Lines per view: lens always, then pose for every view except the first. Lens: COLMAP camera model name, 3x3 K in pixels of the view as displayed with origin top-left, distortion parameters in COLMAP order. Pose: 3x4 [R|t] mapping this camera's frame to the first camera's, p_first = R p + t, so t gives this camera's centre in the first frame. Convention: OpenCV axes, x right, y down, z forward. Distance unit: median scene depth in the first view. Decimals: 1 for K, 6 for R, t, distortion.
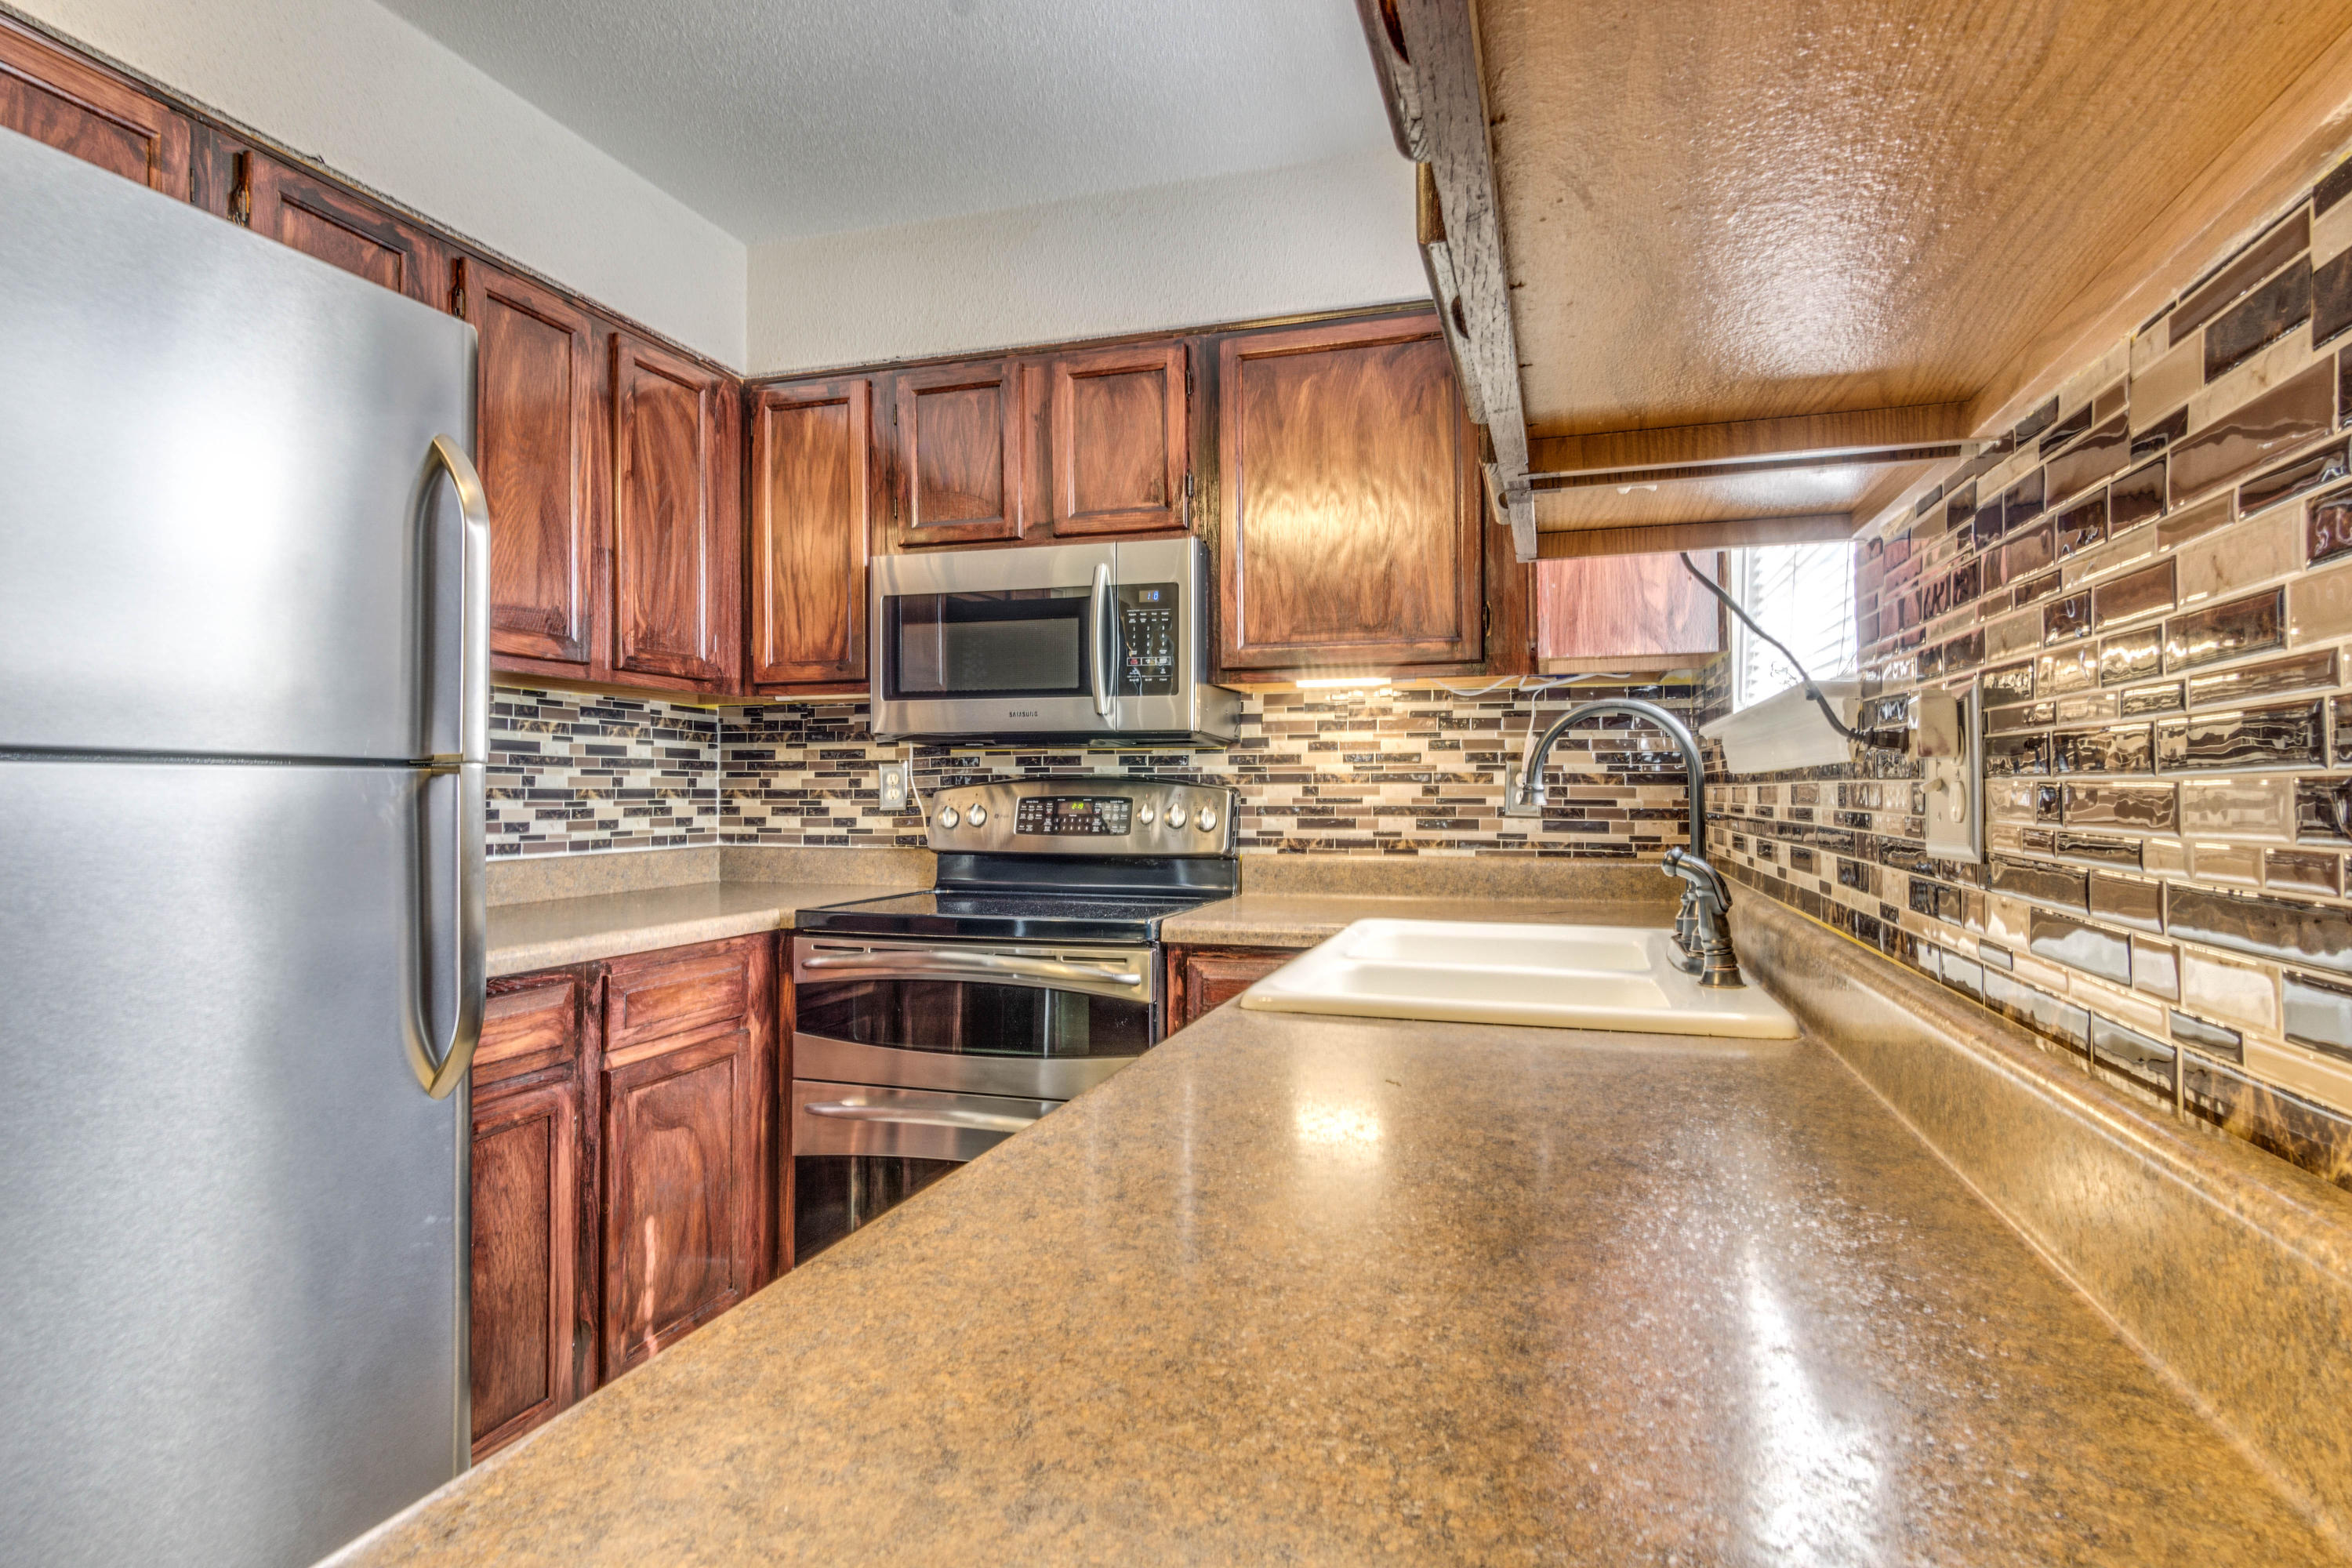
lens RADIAL K [[1256.2, 0, 1171.7], [0, 1256.2, 779.8], [0, 0, 1]] dist [0.002152, 0.001911]
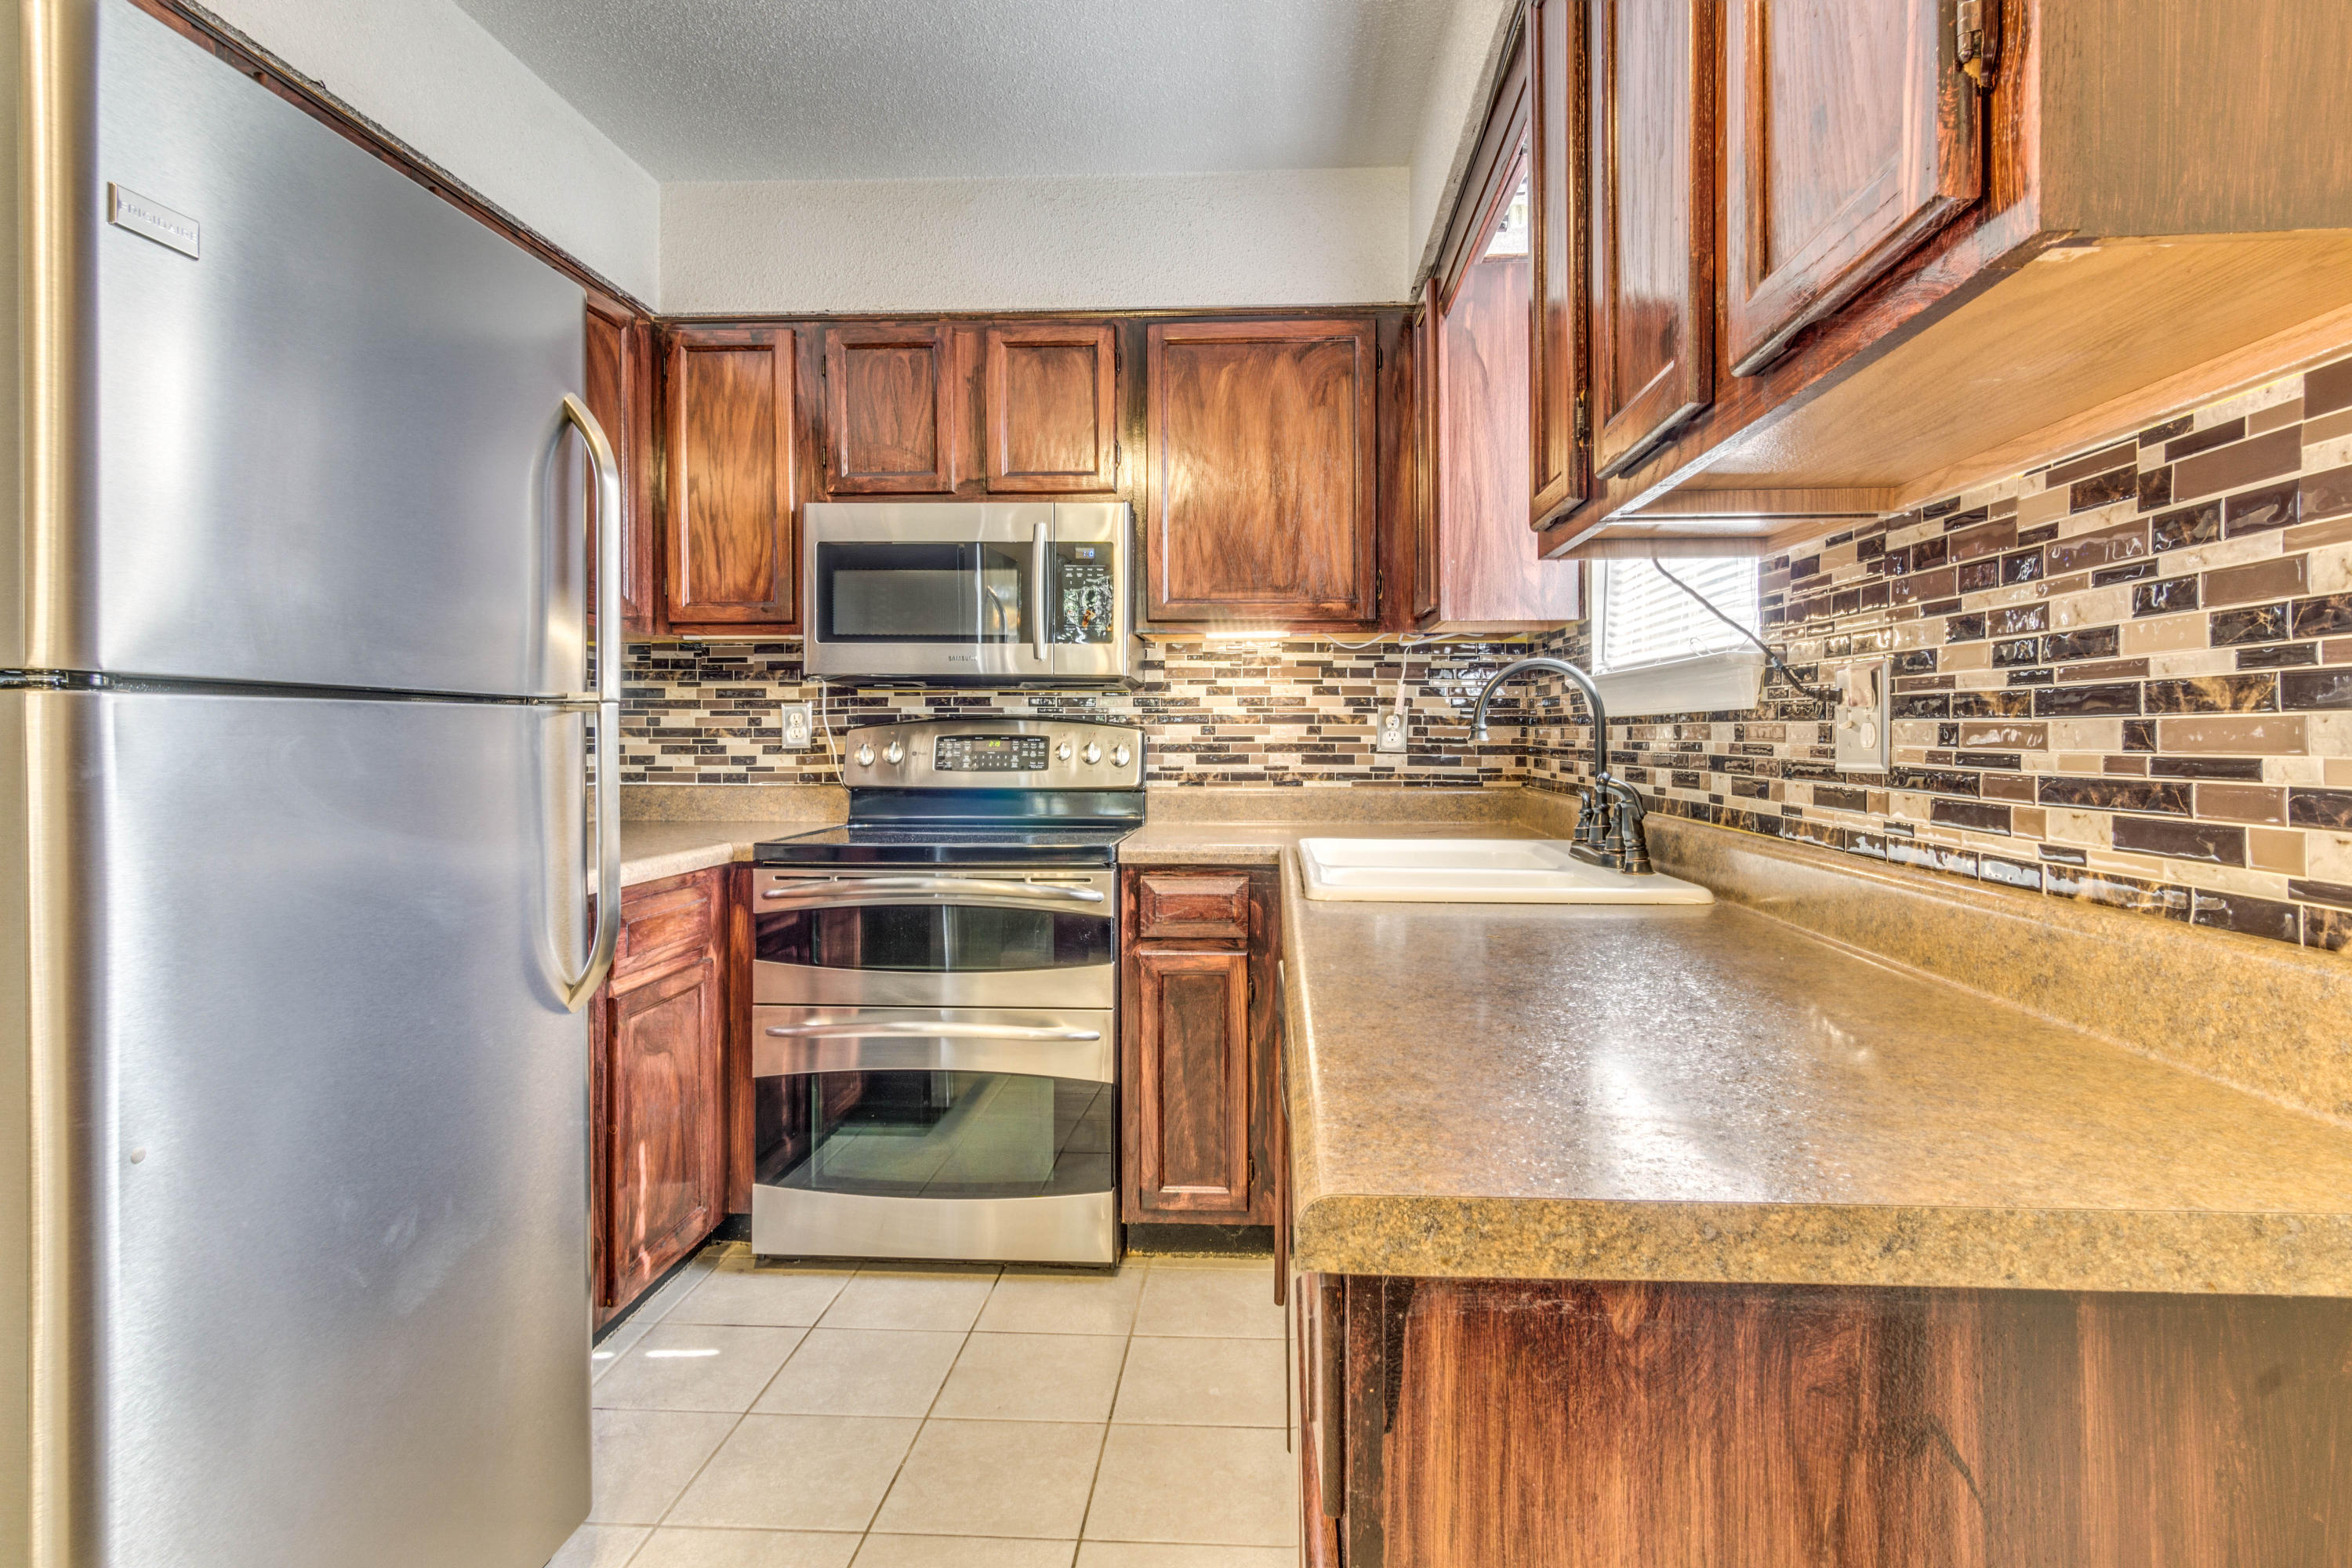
lens RADIAL K [[1256.2, 0, 1232.9], [0, 1256.2, 748.0], [0, 0, 1]] dist [0.002152, 0.001911]
pose [[0.966434, -0.001671, 0.256911, -0.167853], [-0.003857, 0.999772, 0.021012, 0.001042], [-0.256887, -0.021297, 0.966207, -0.098097]]
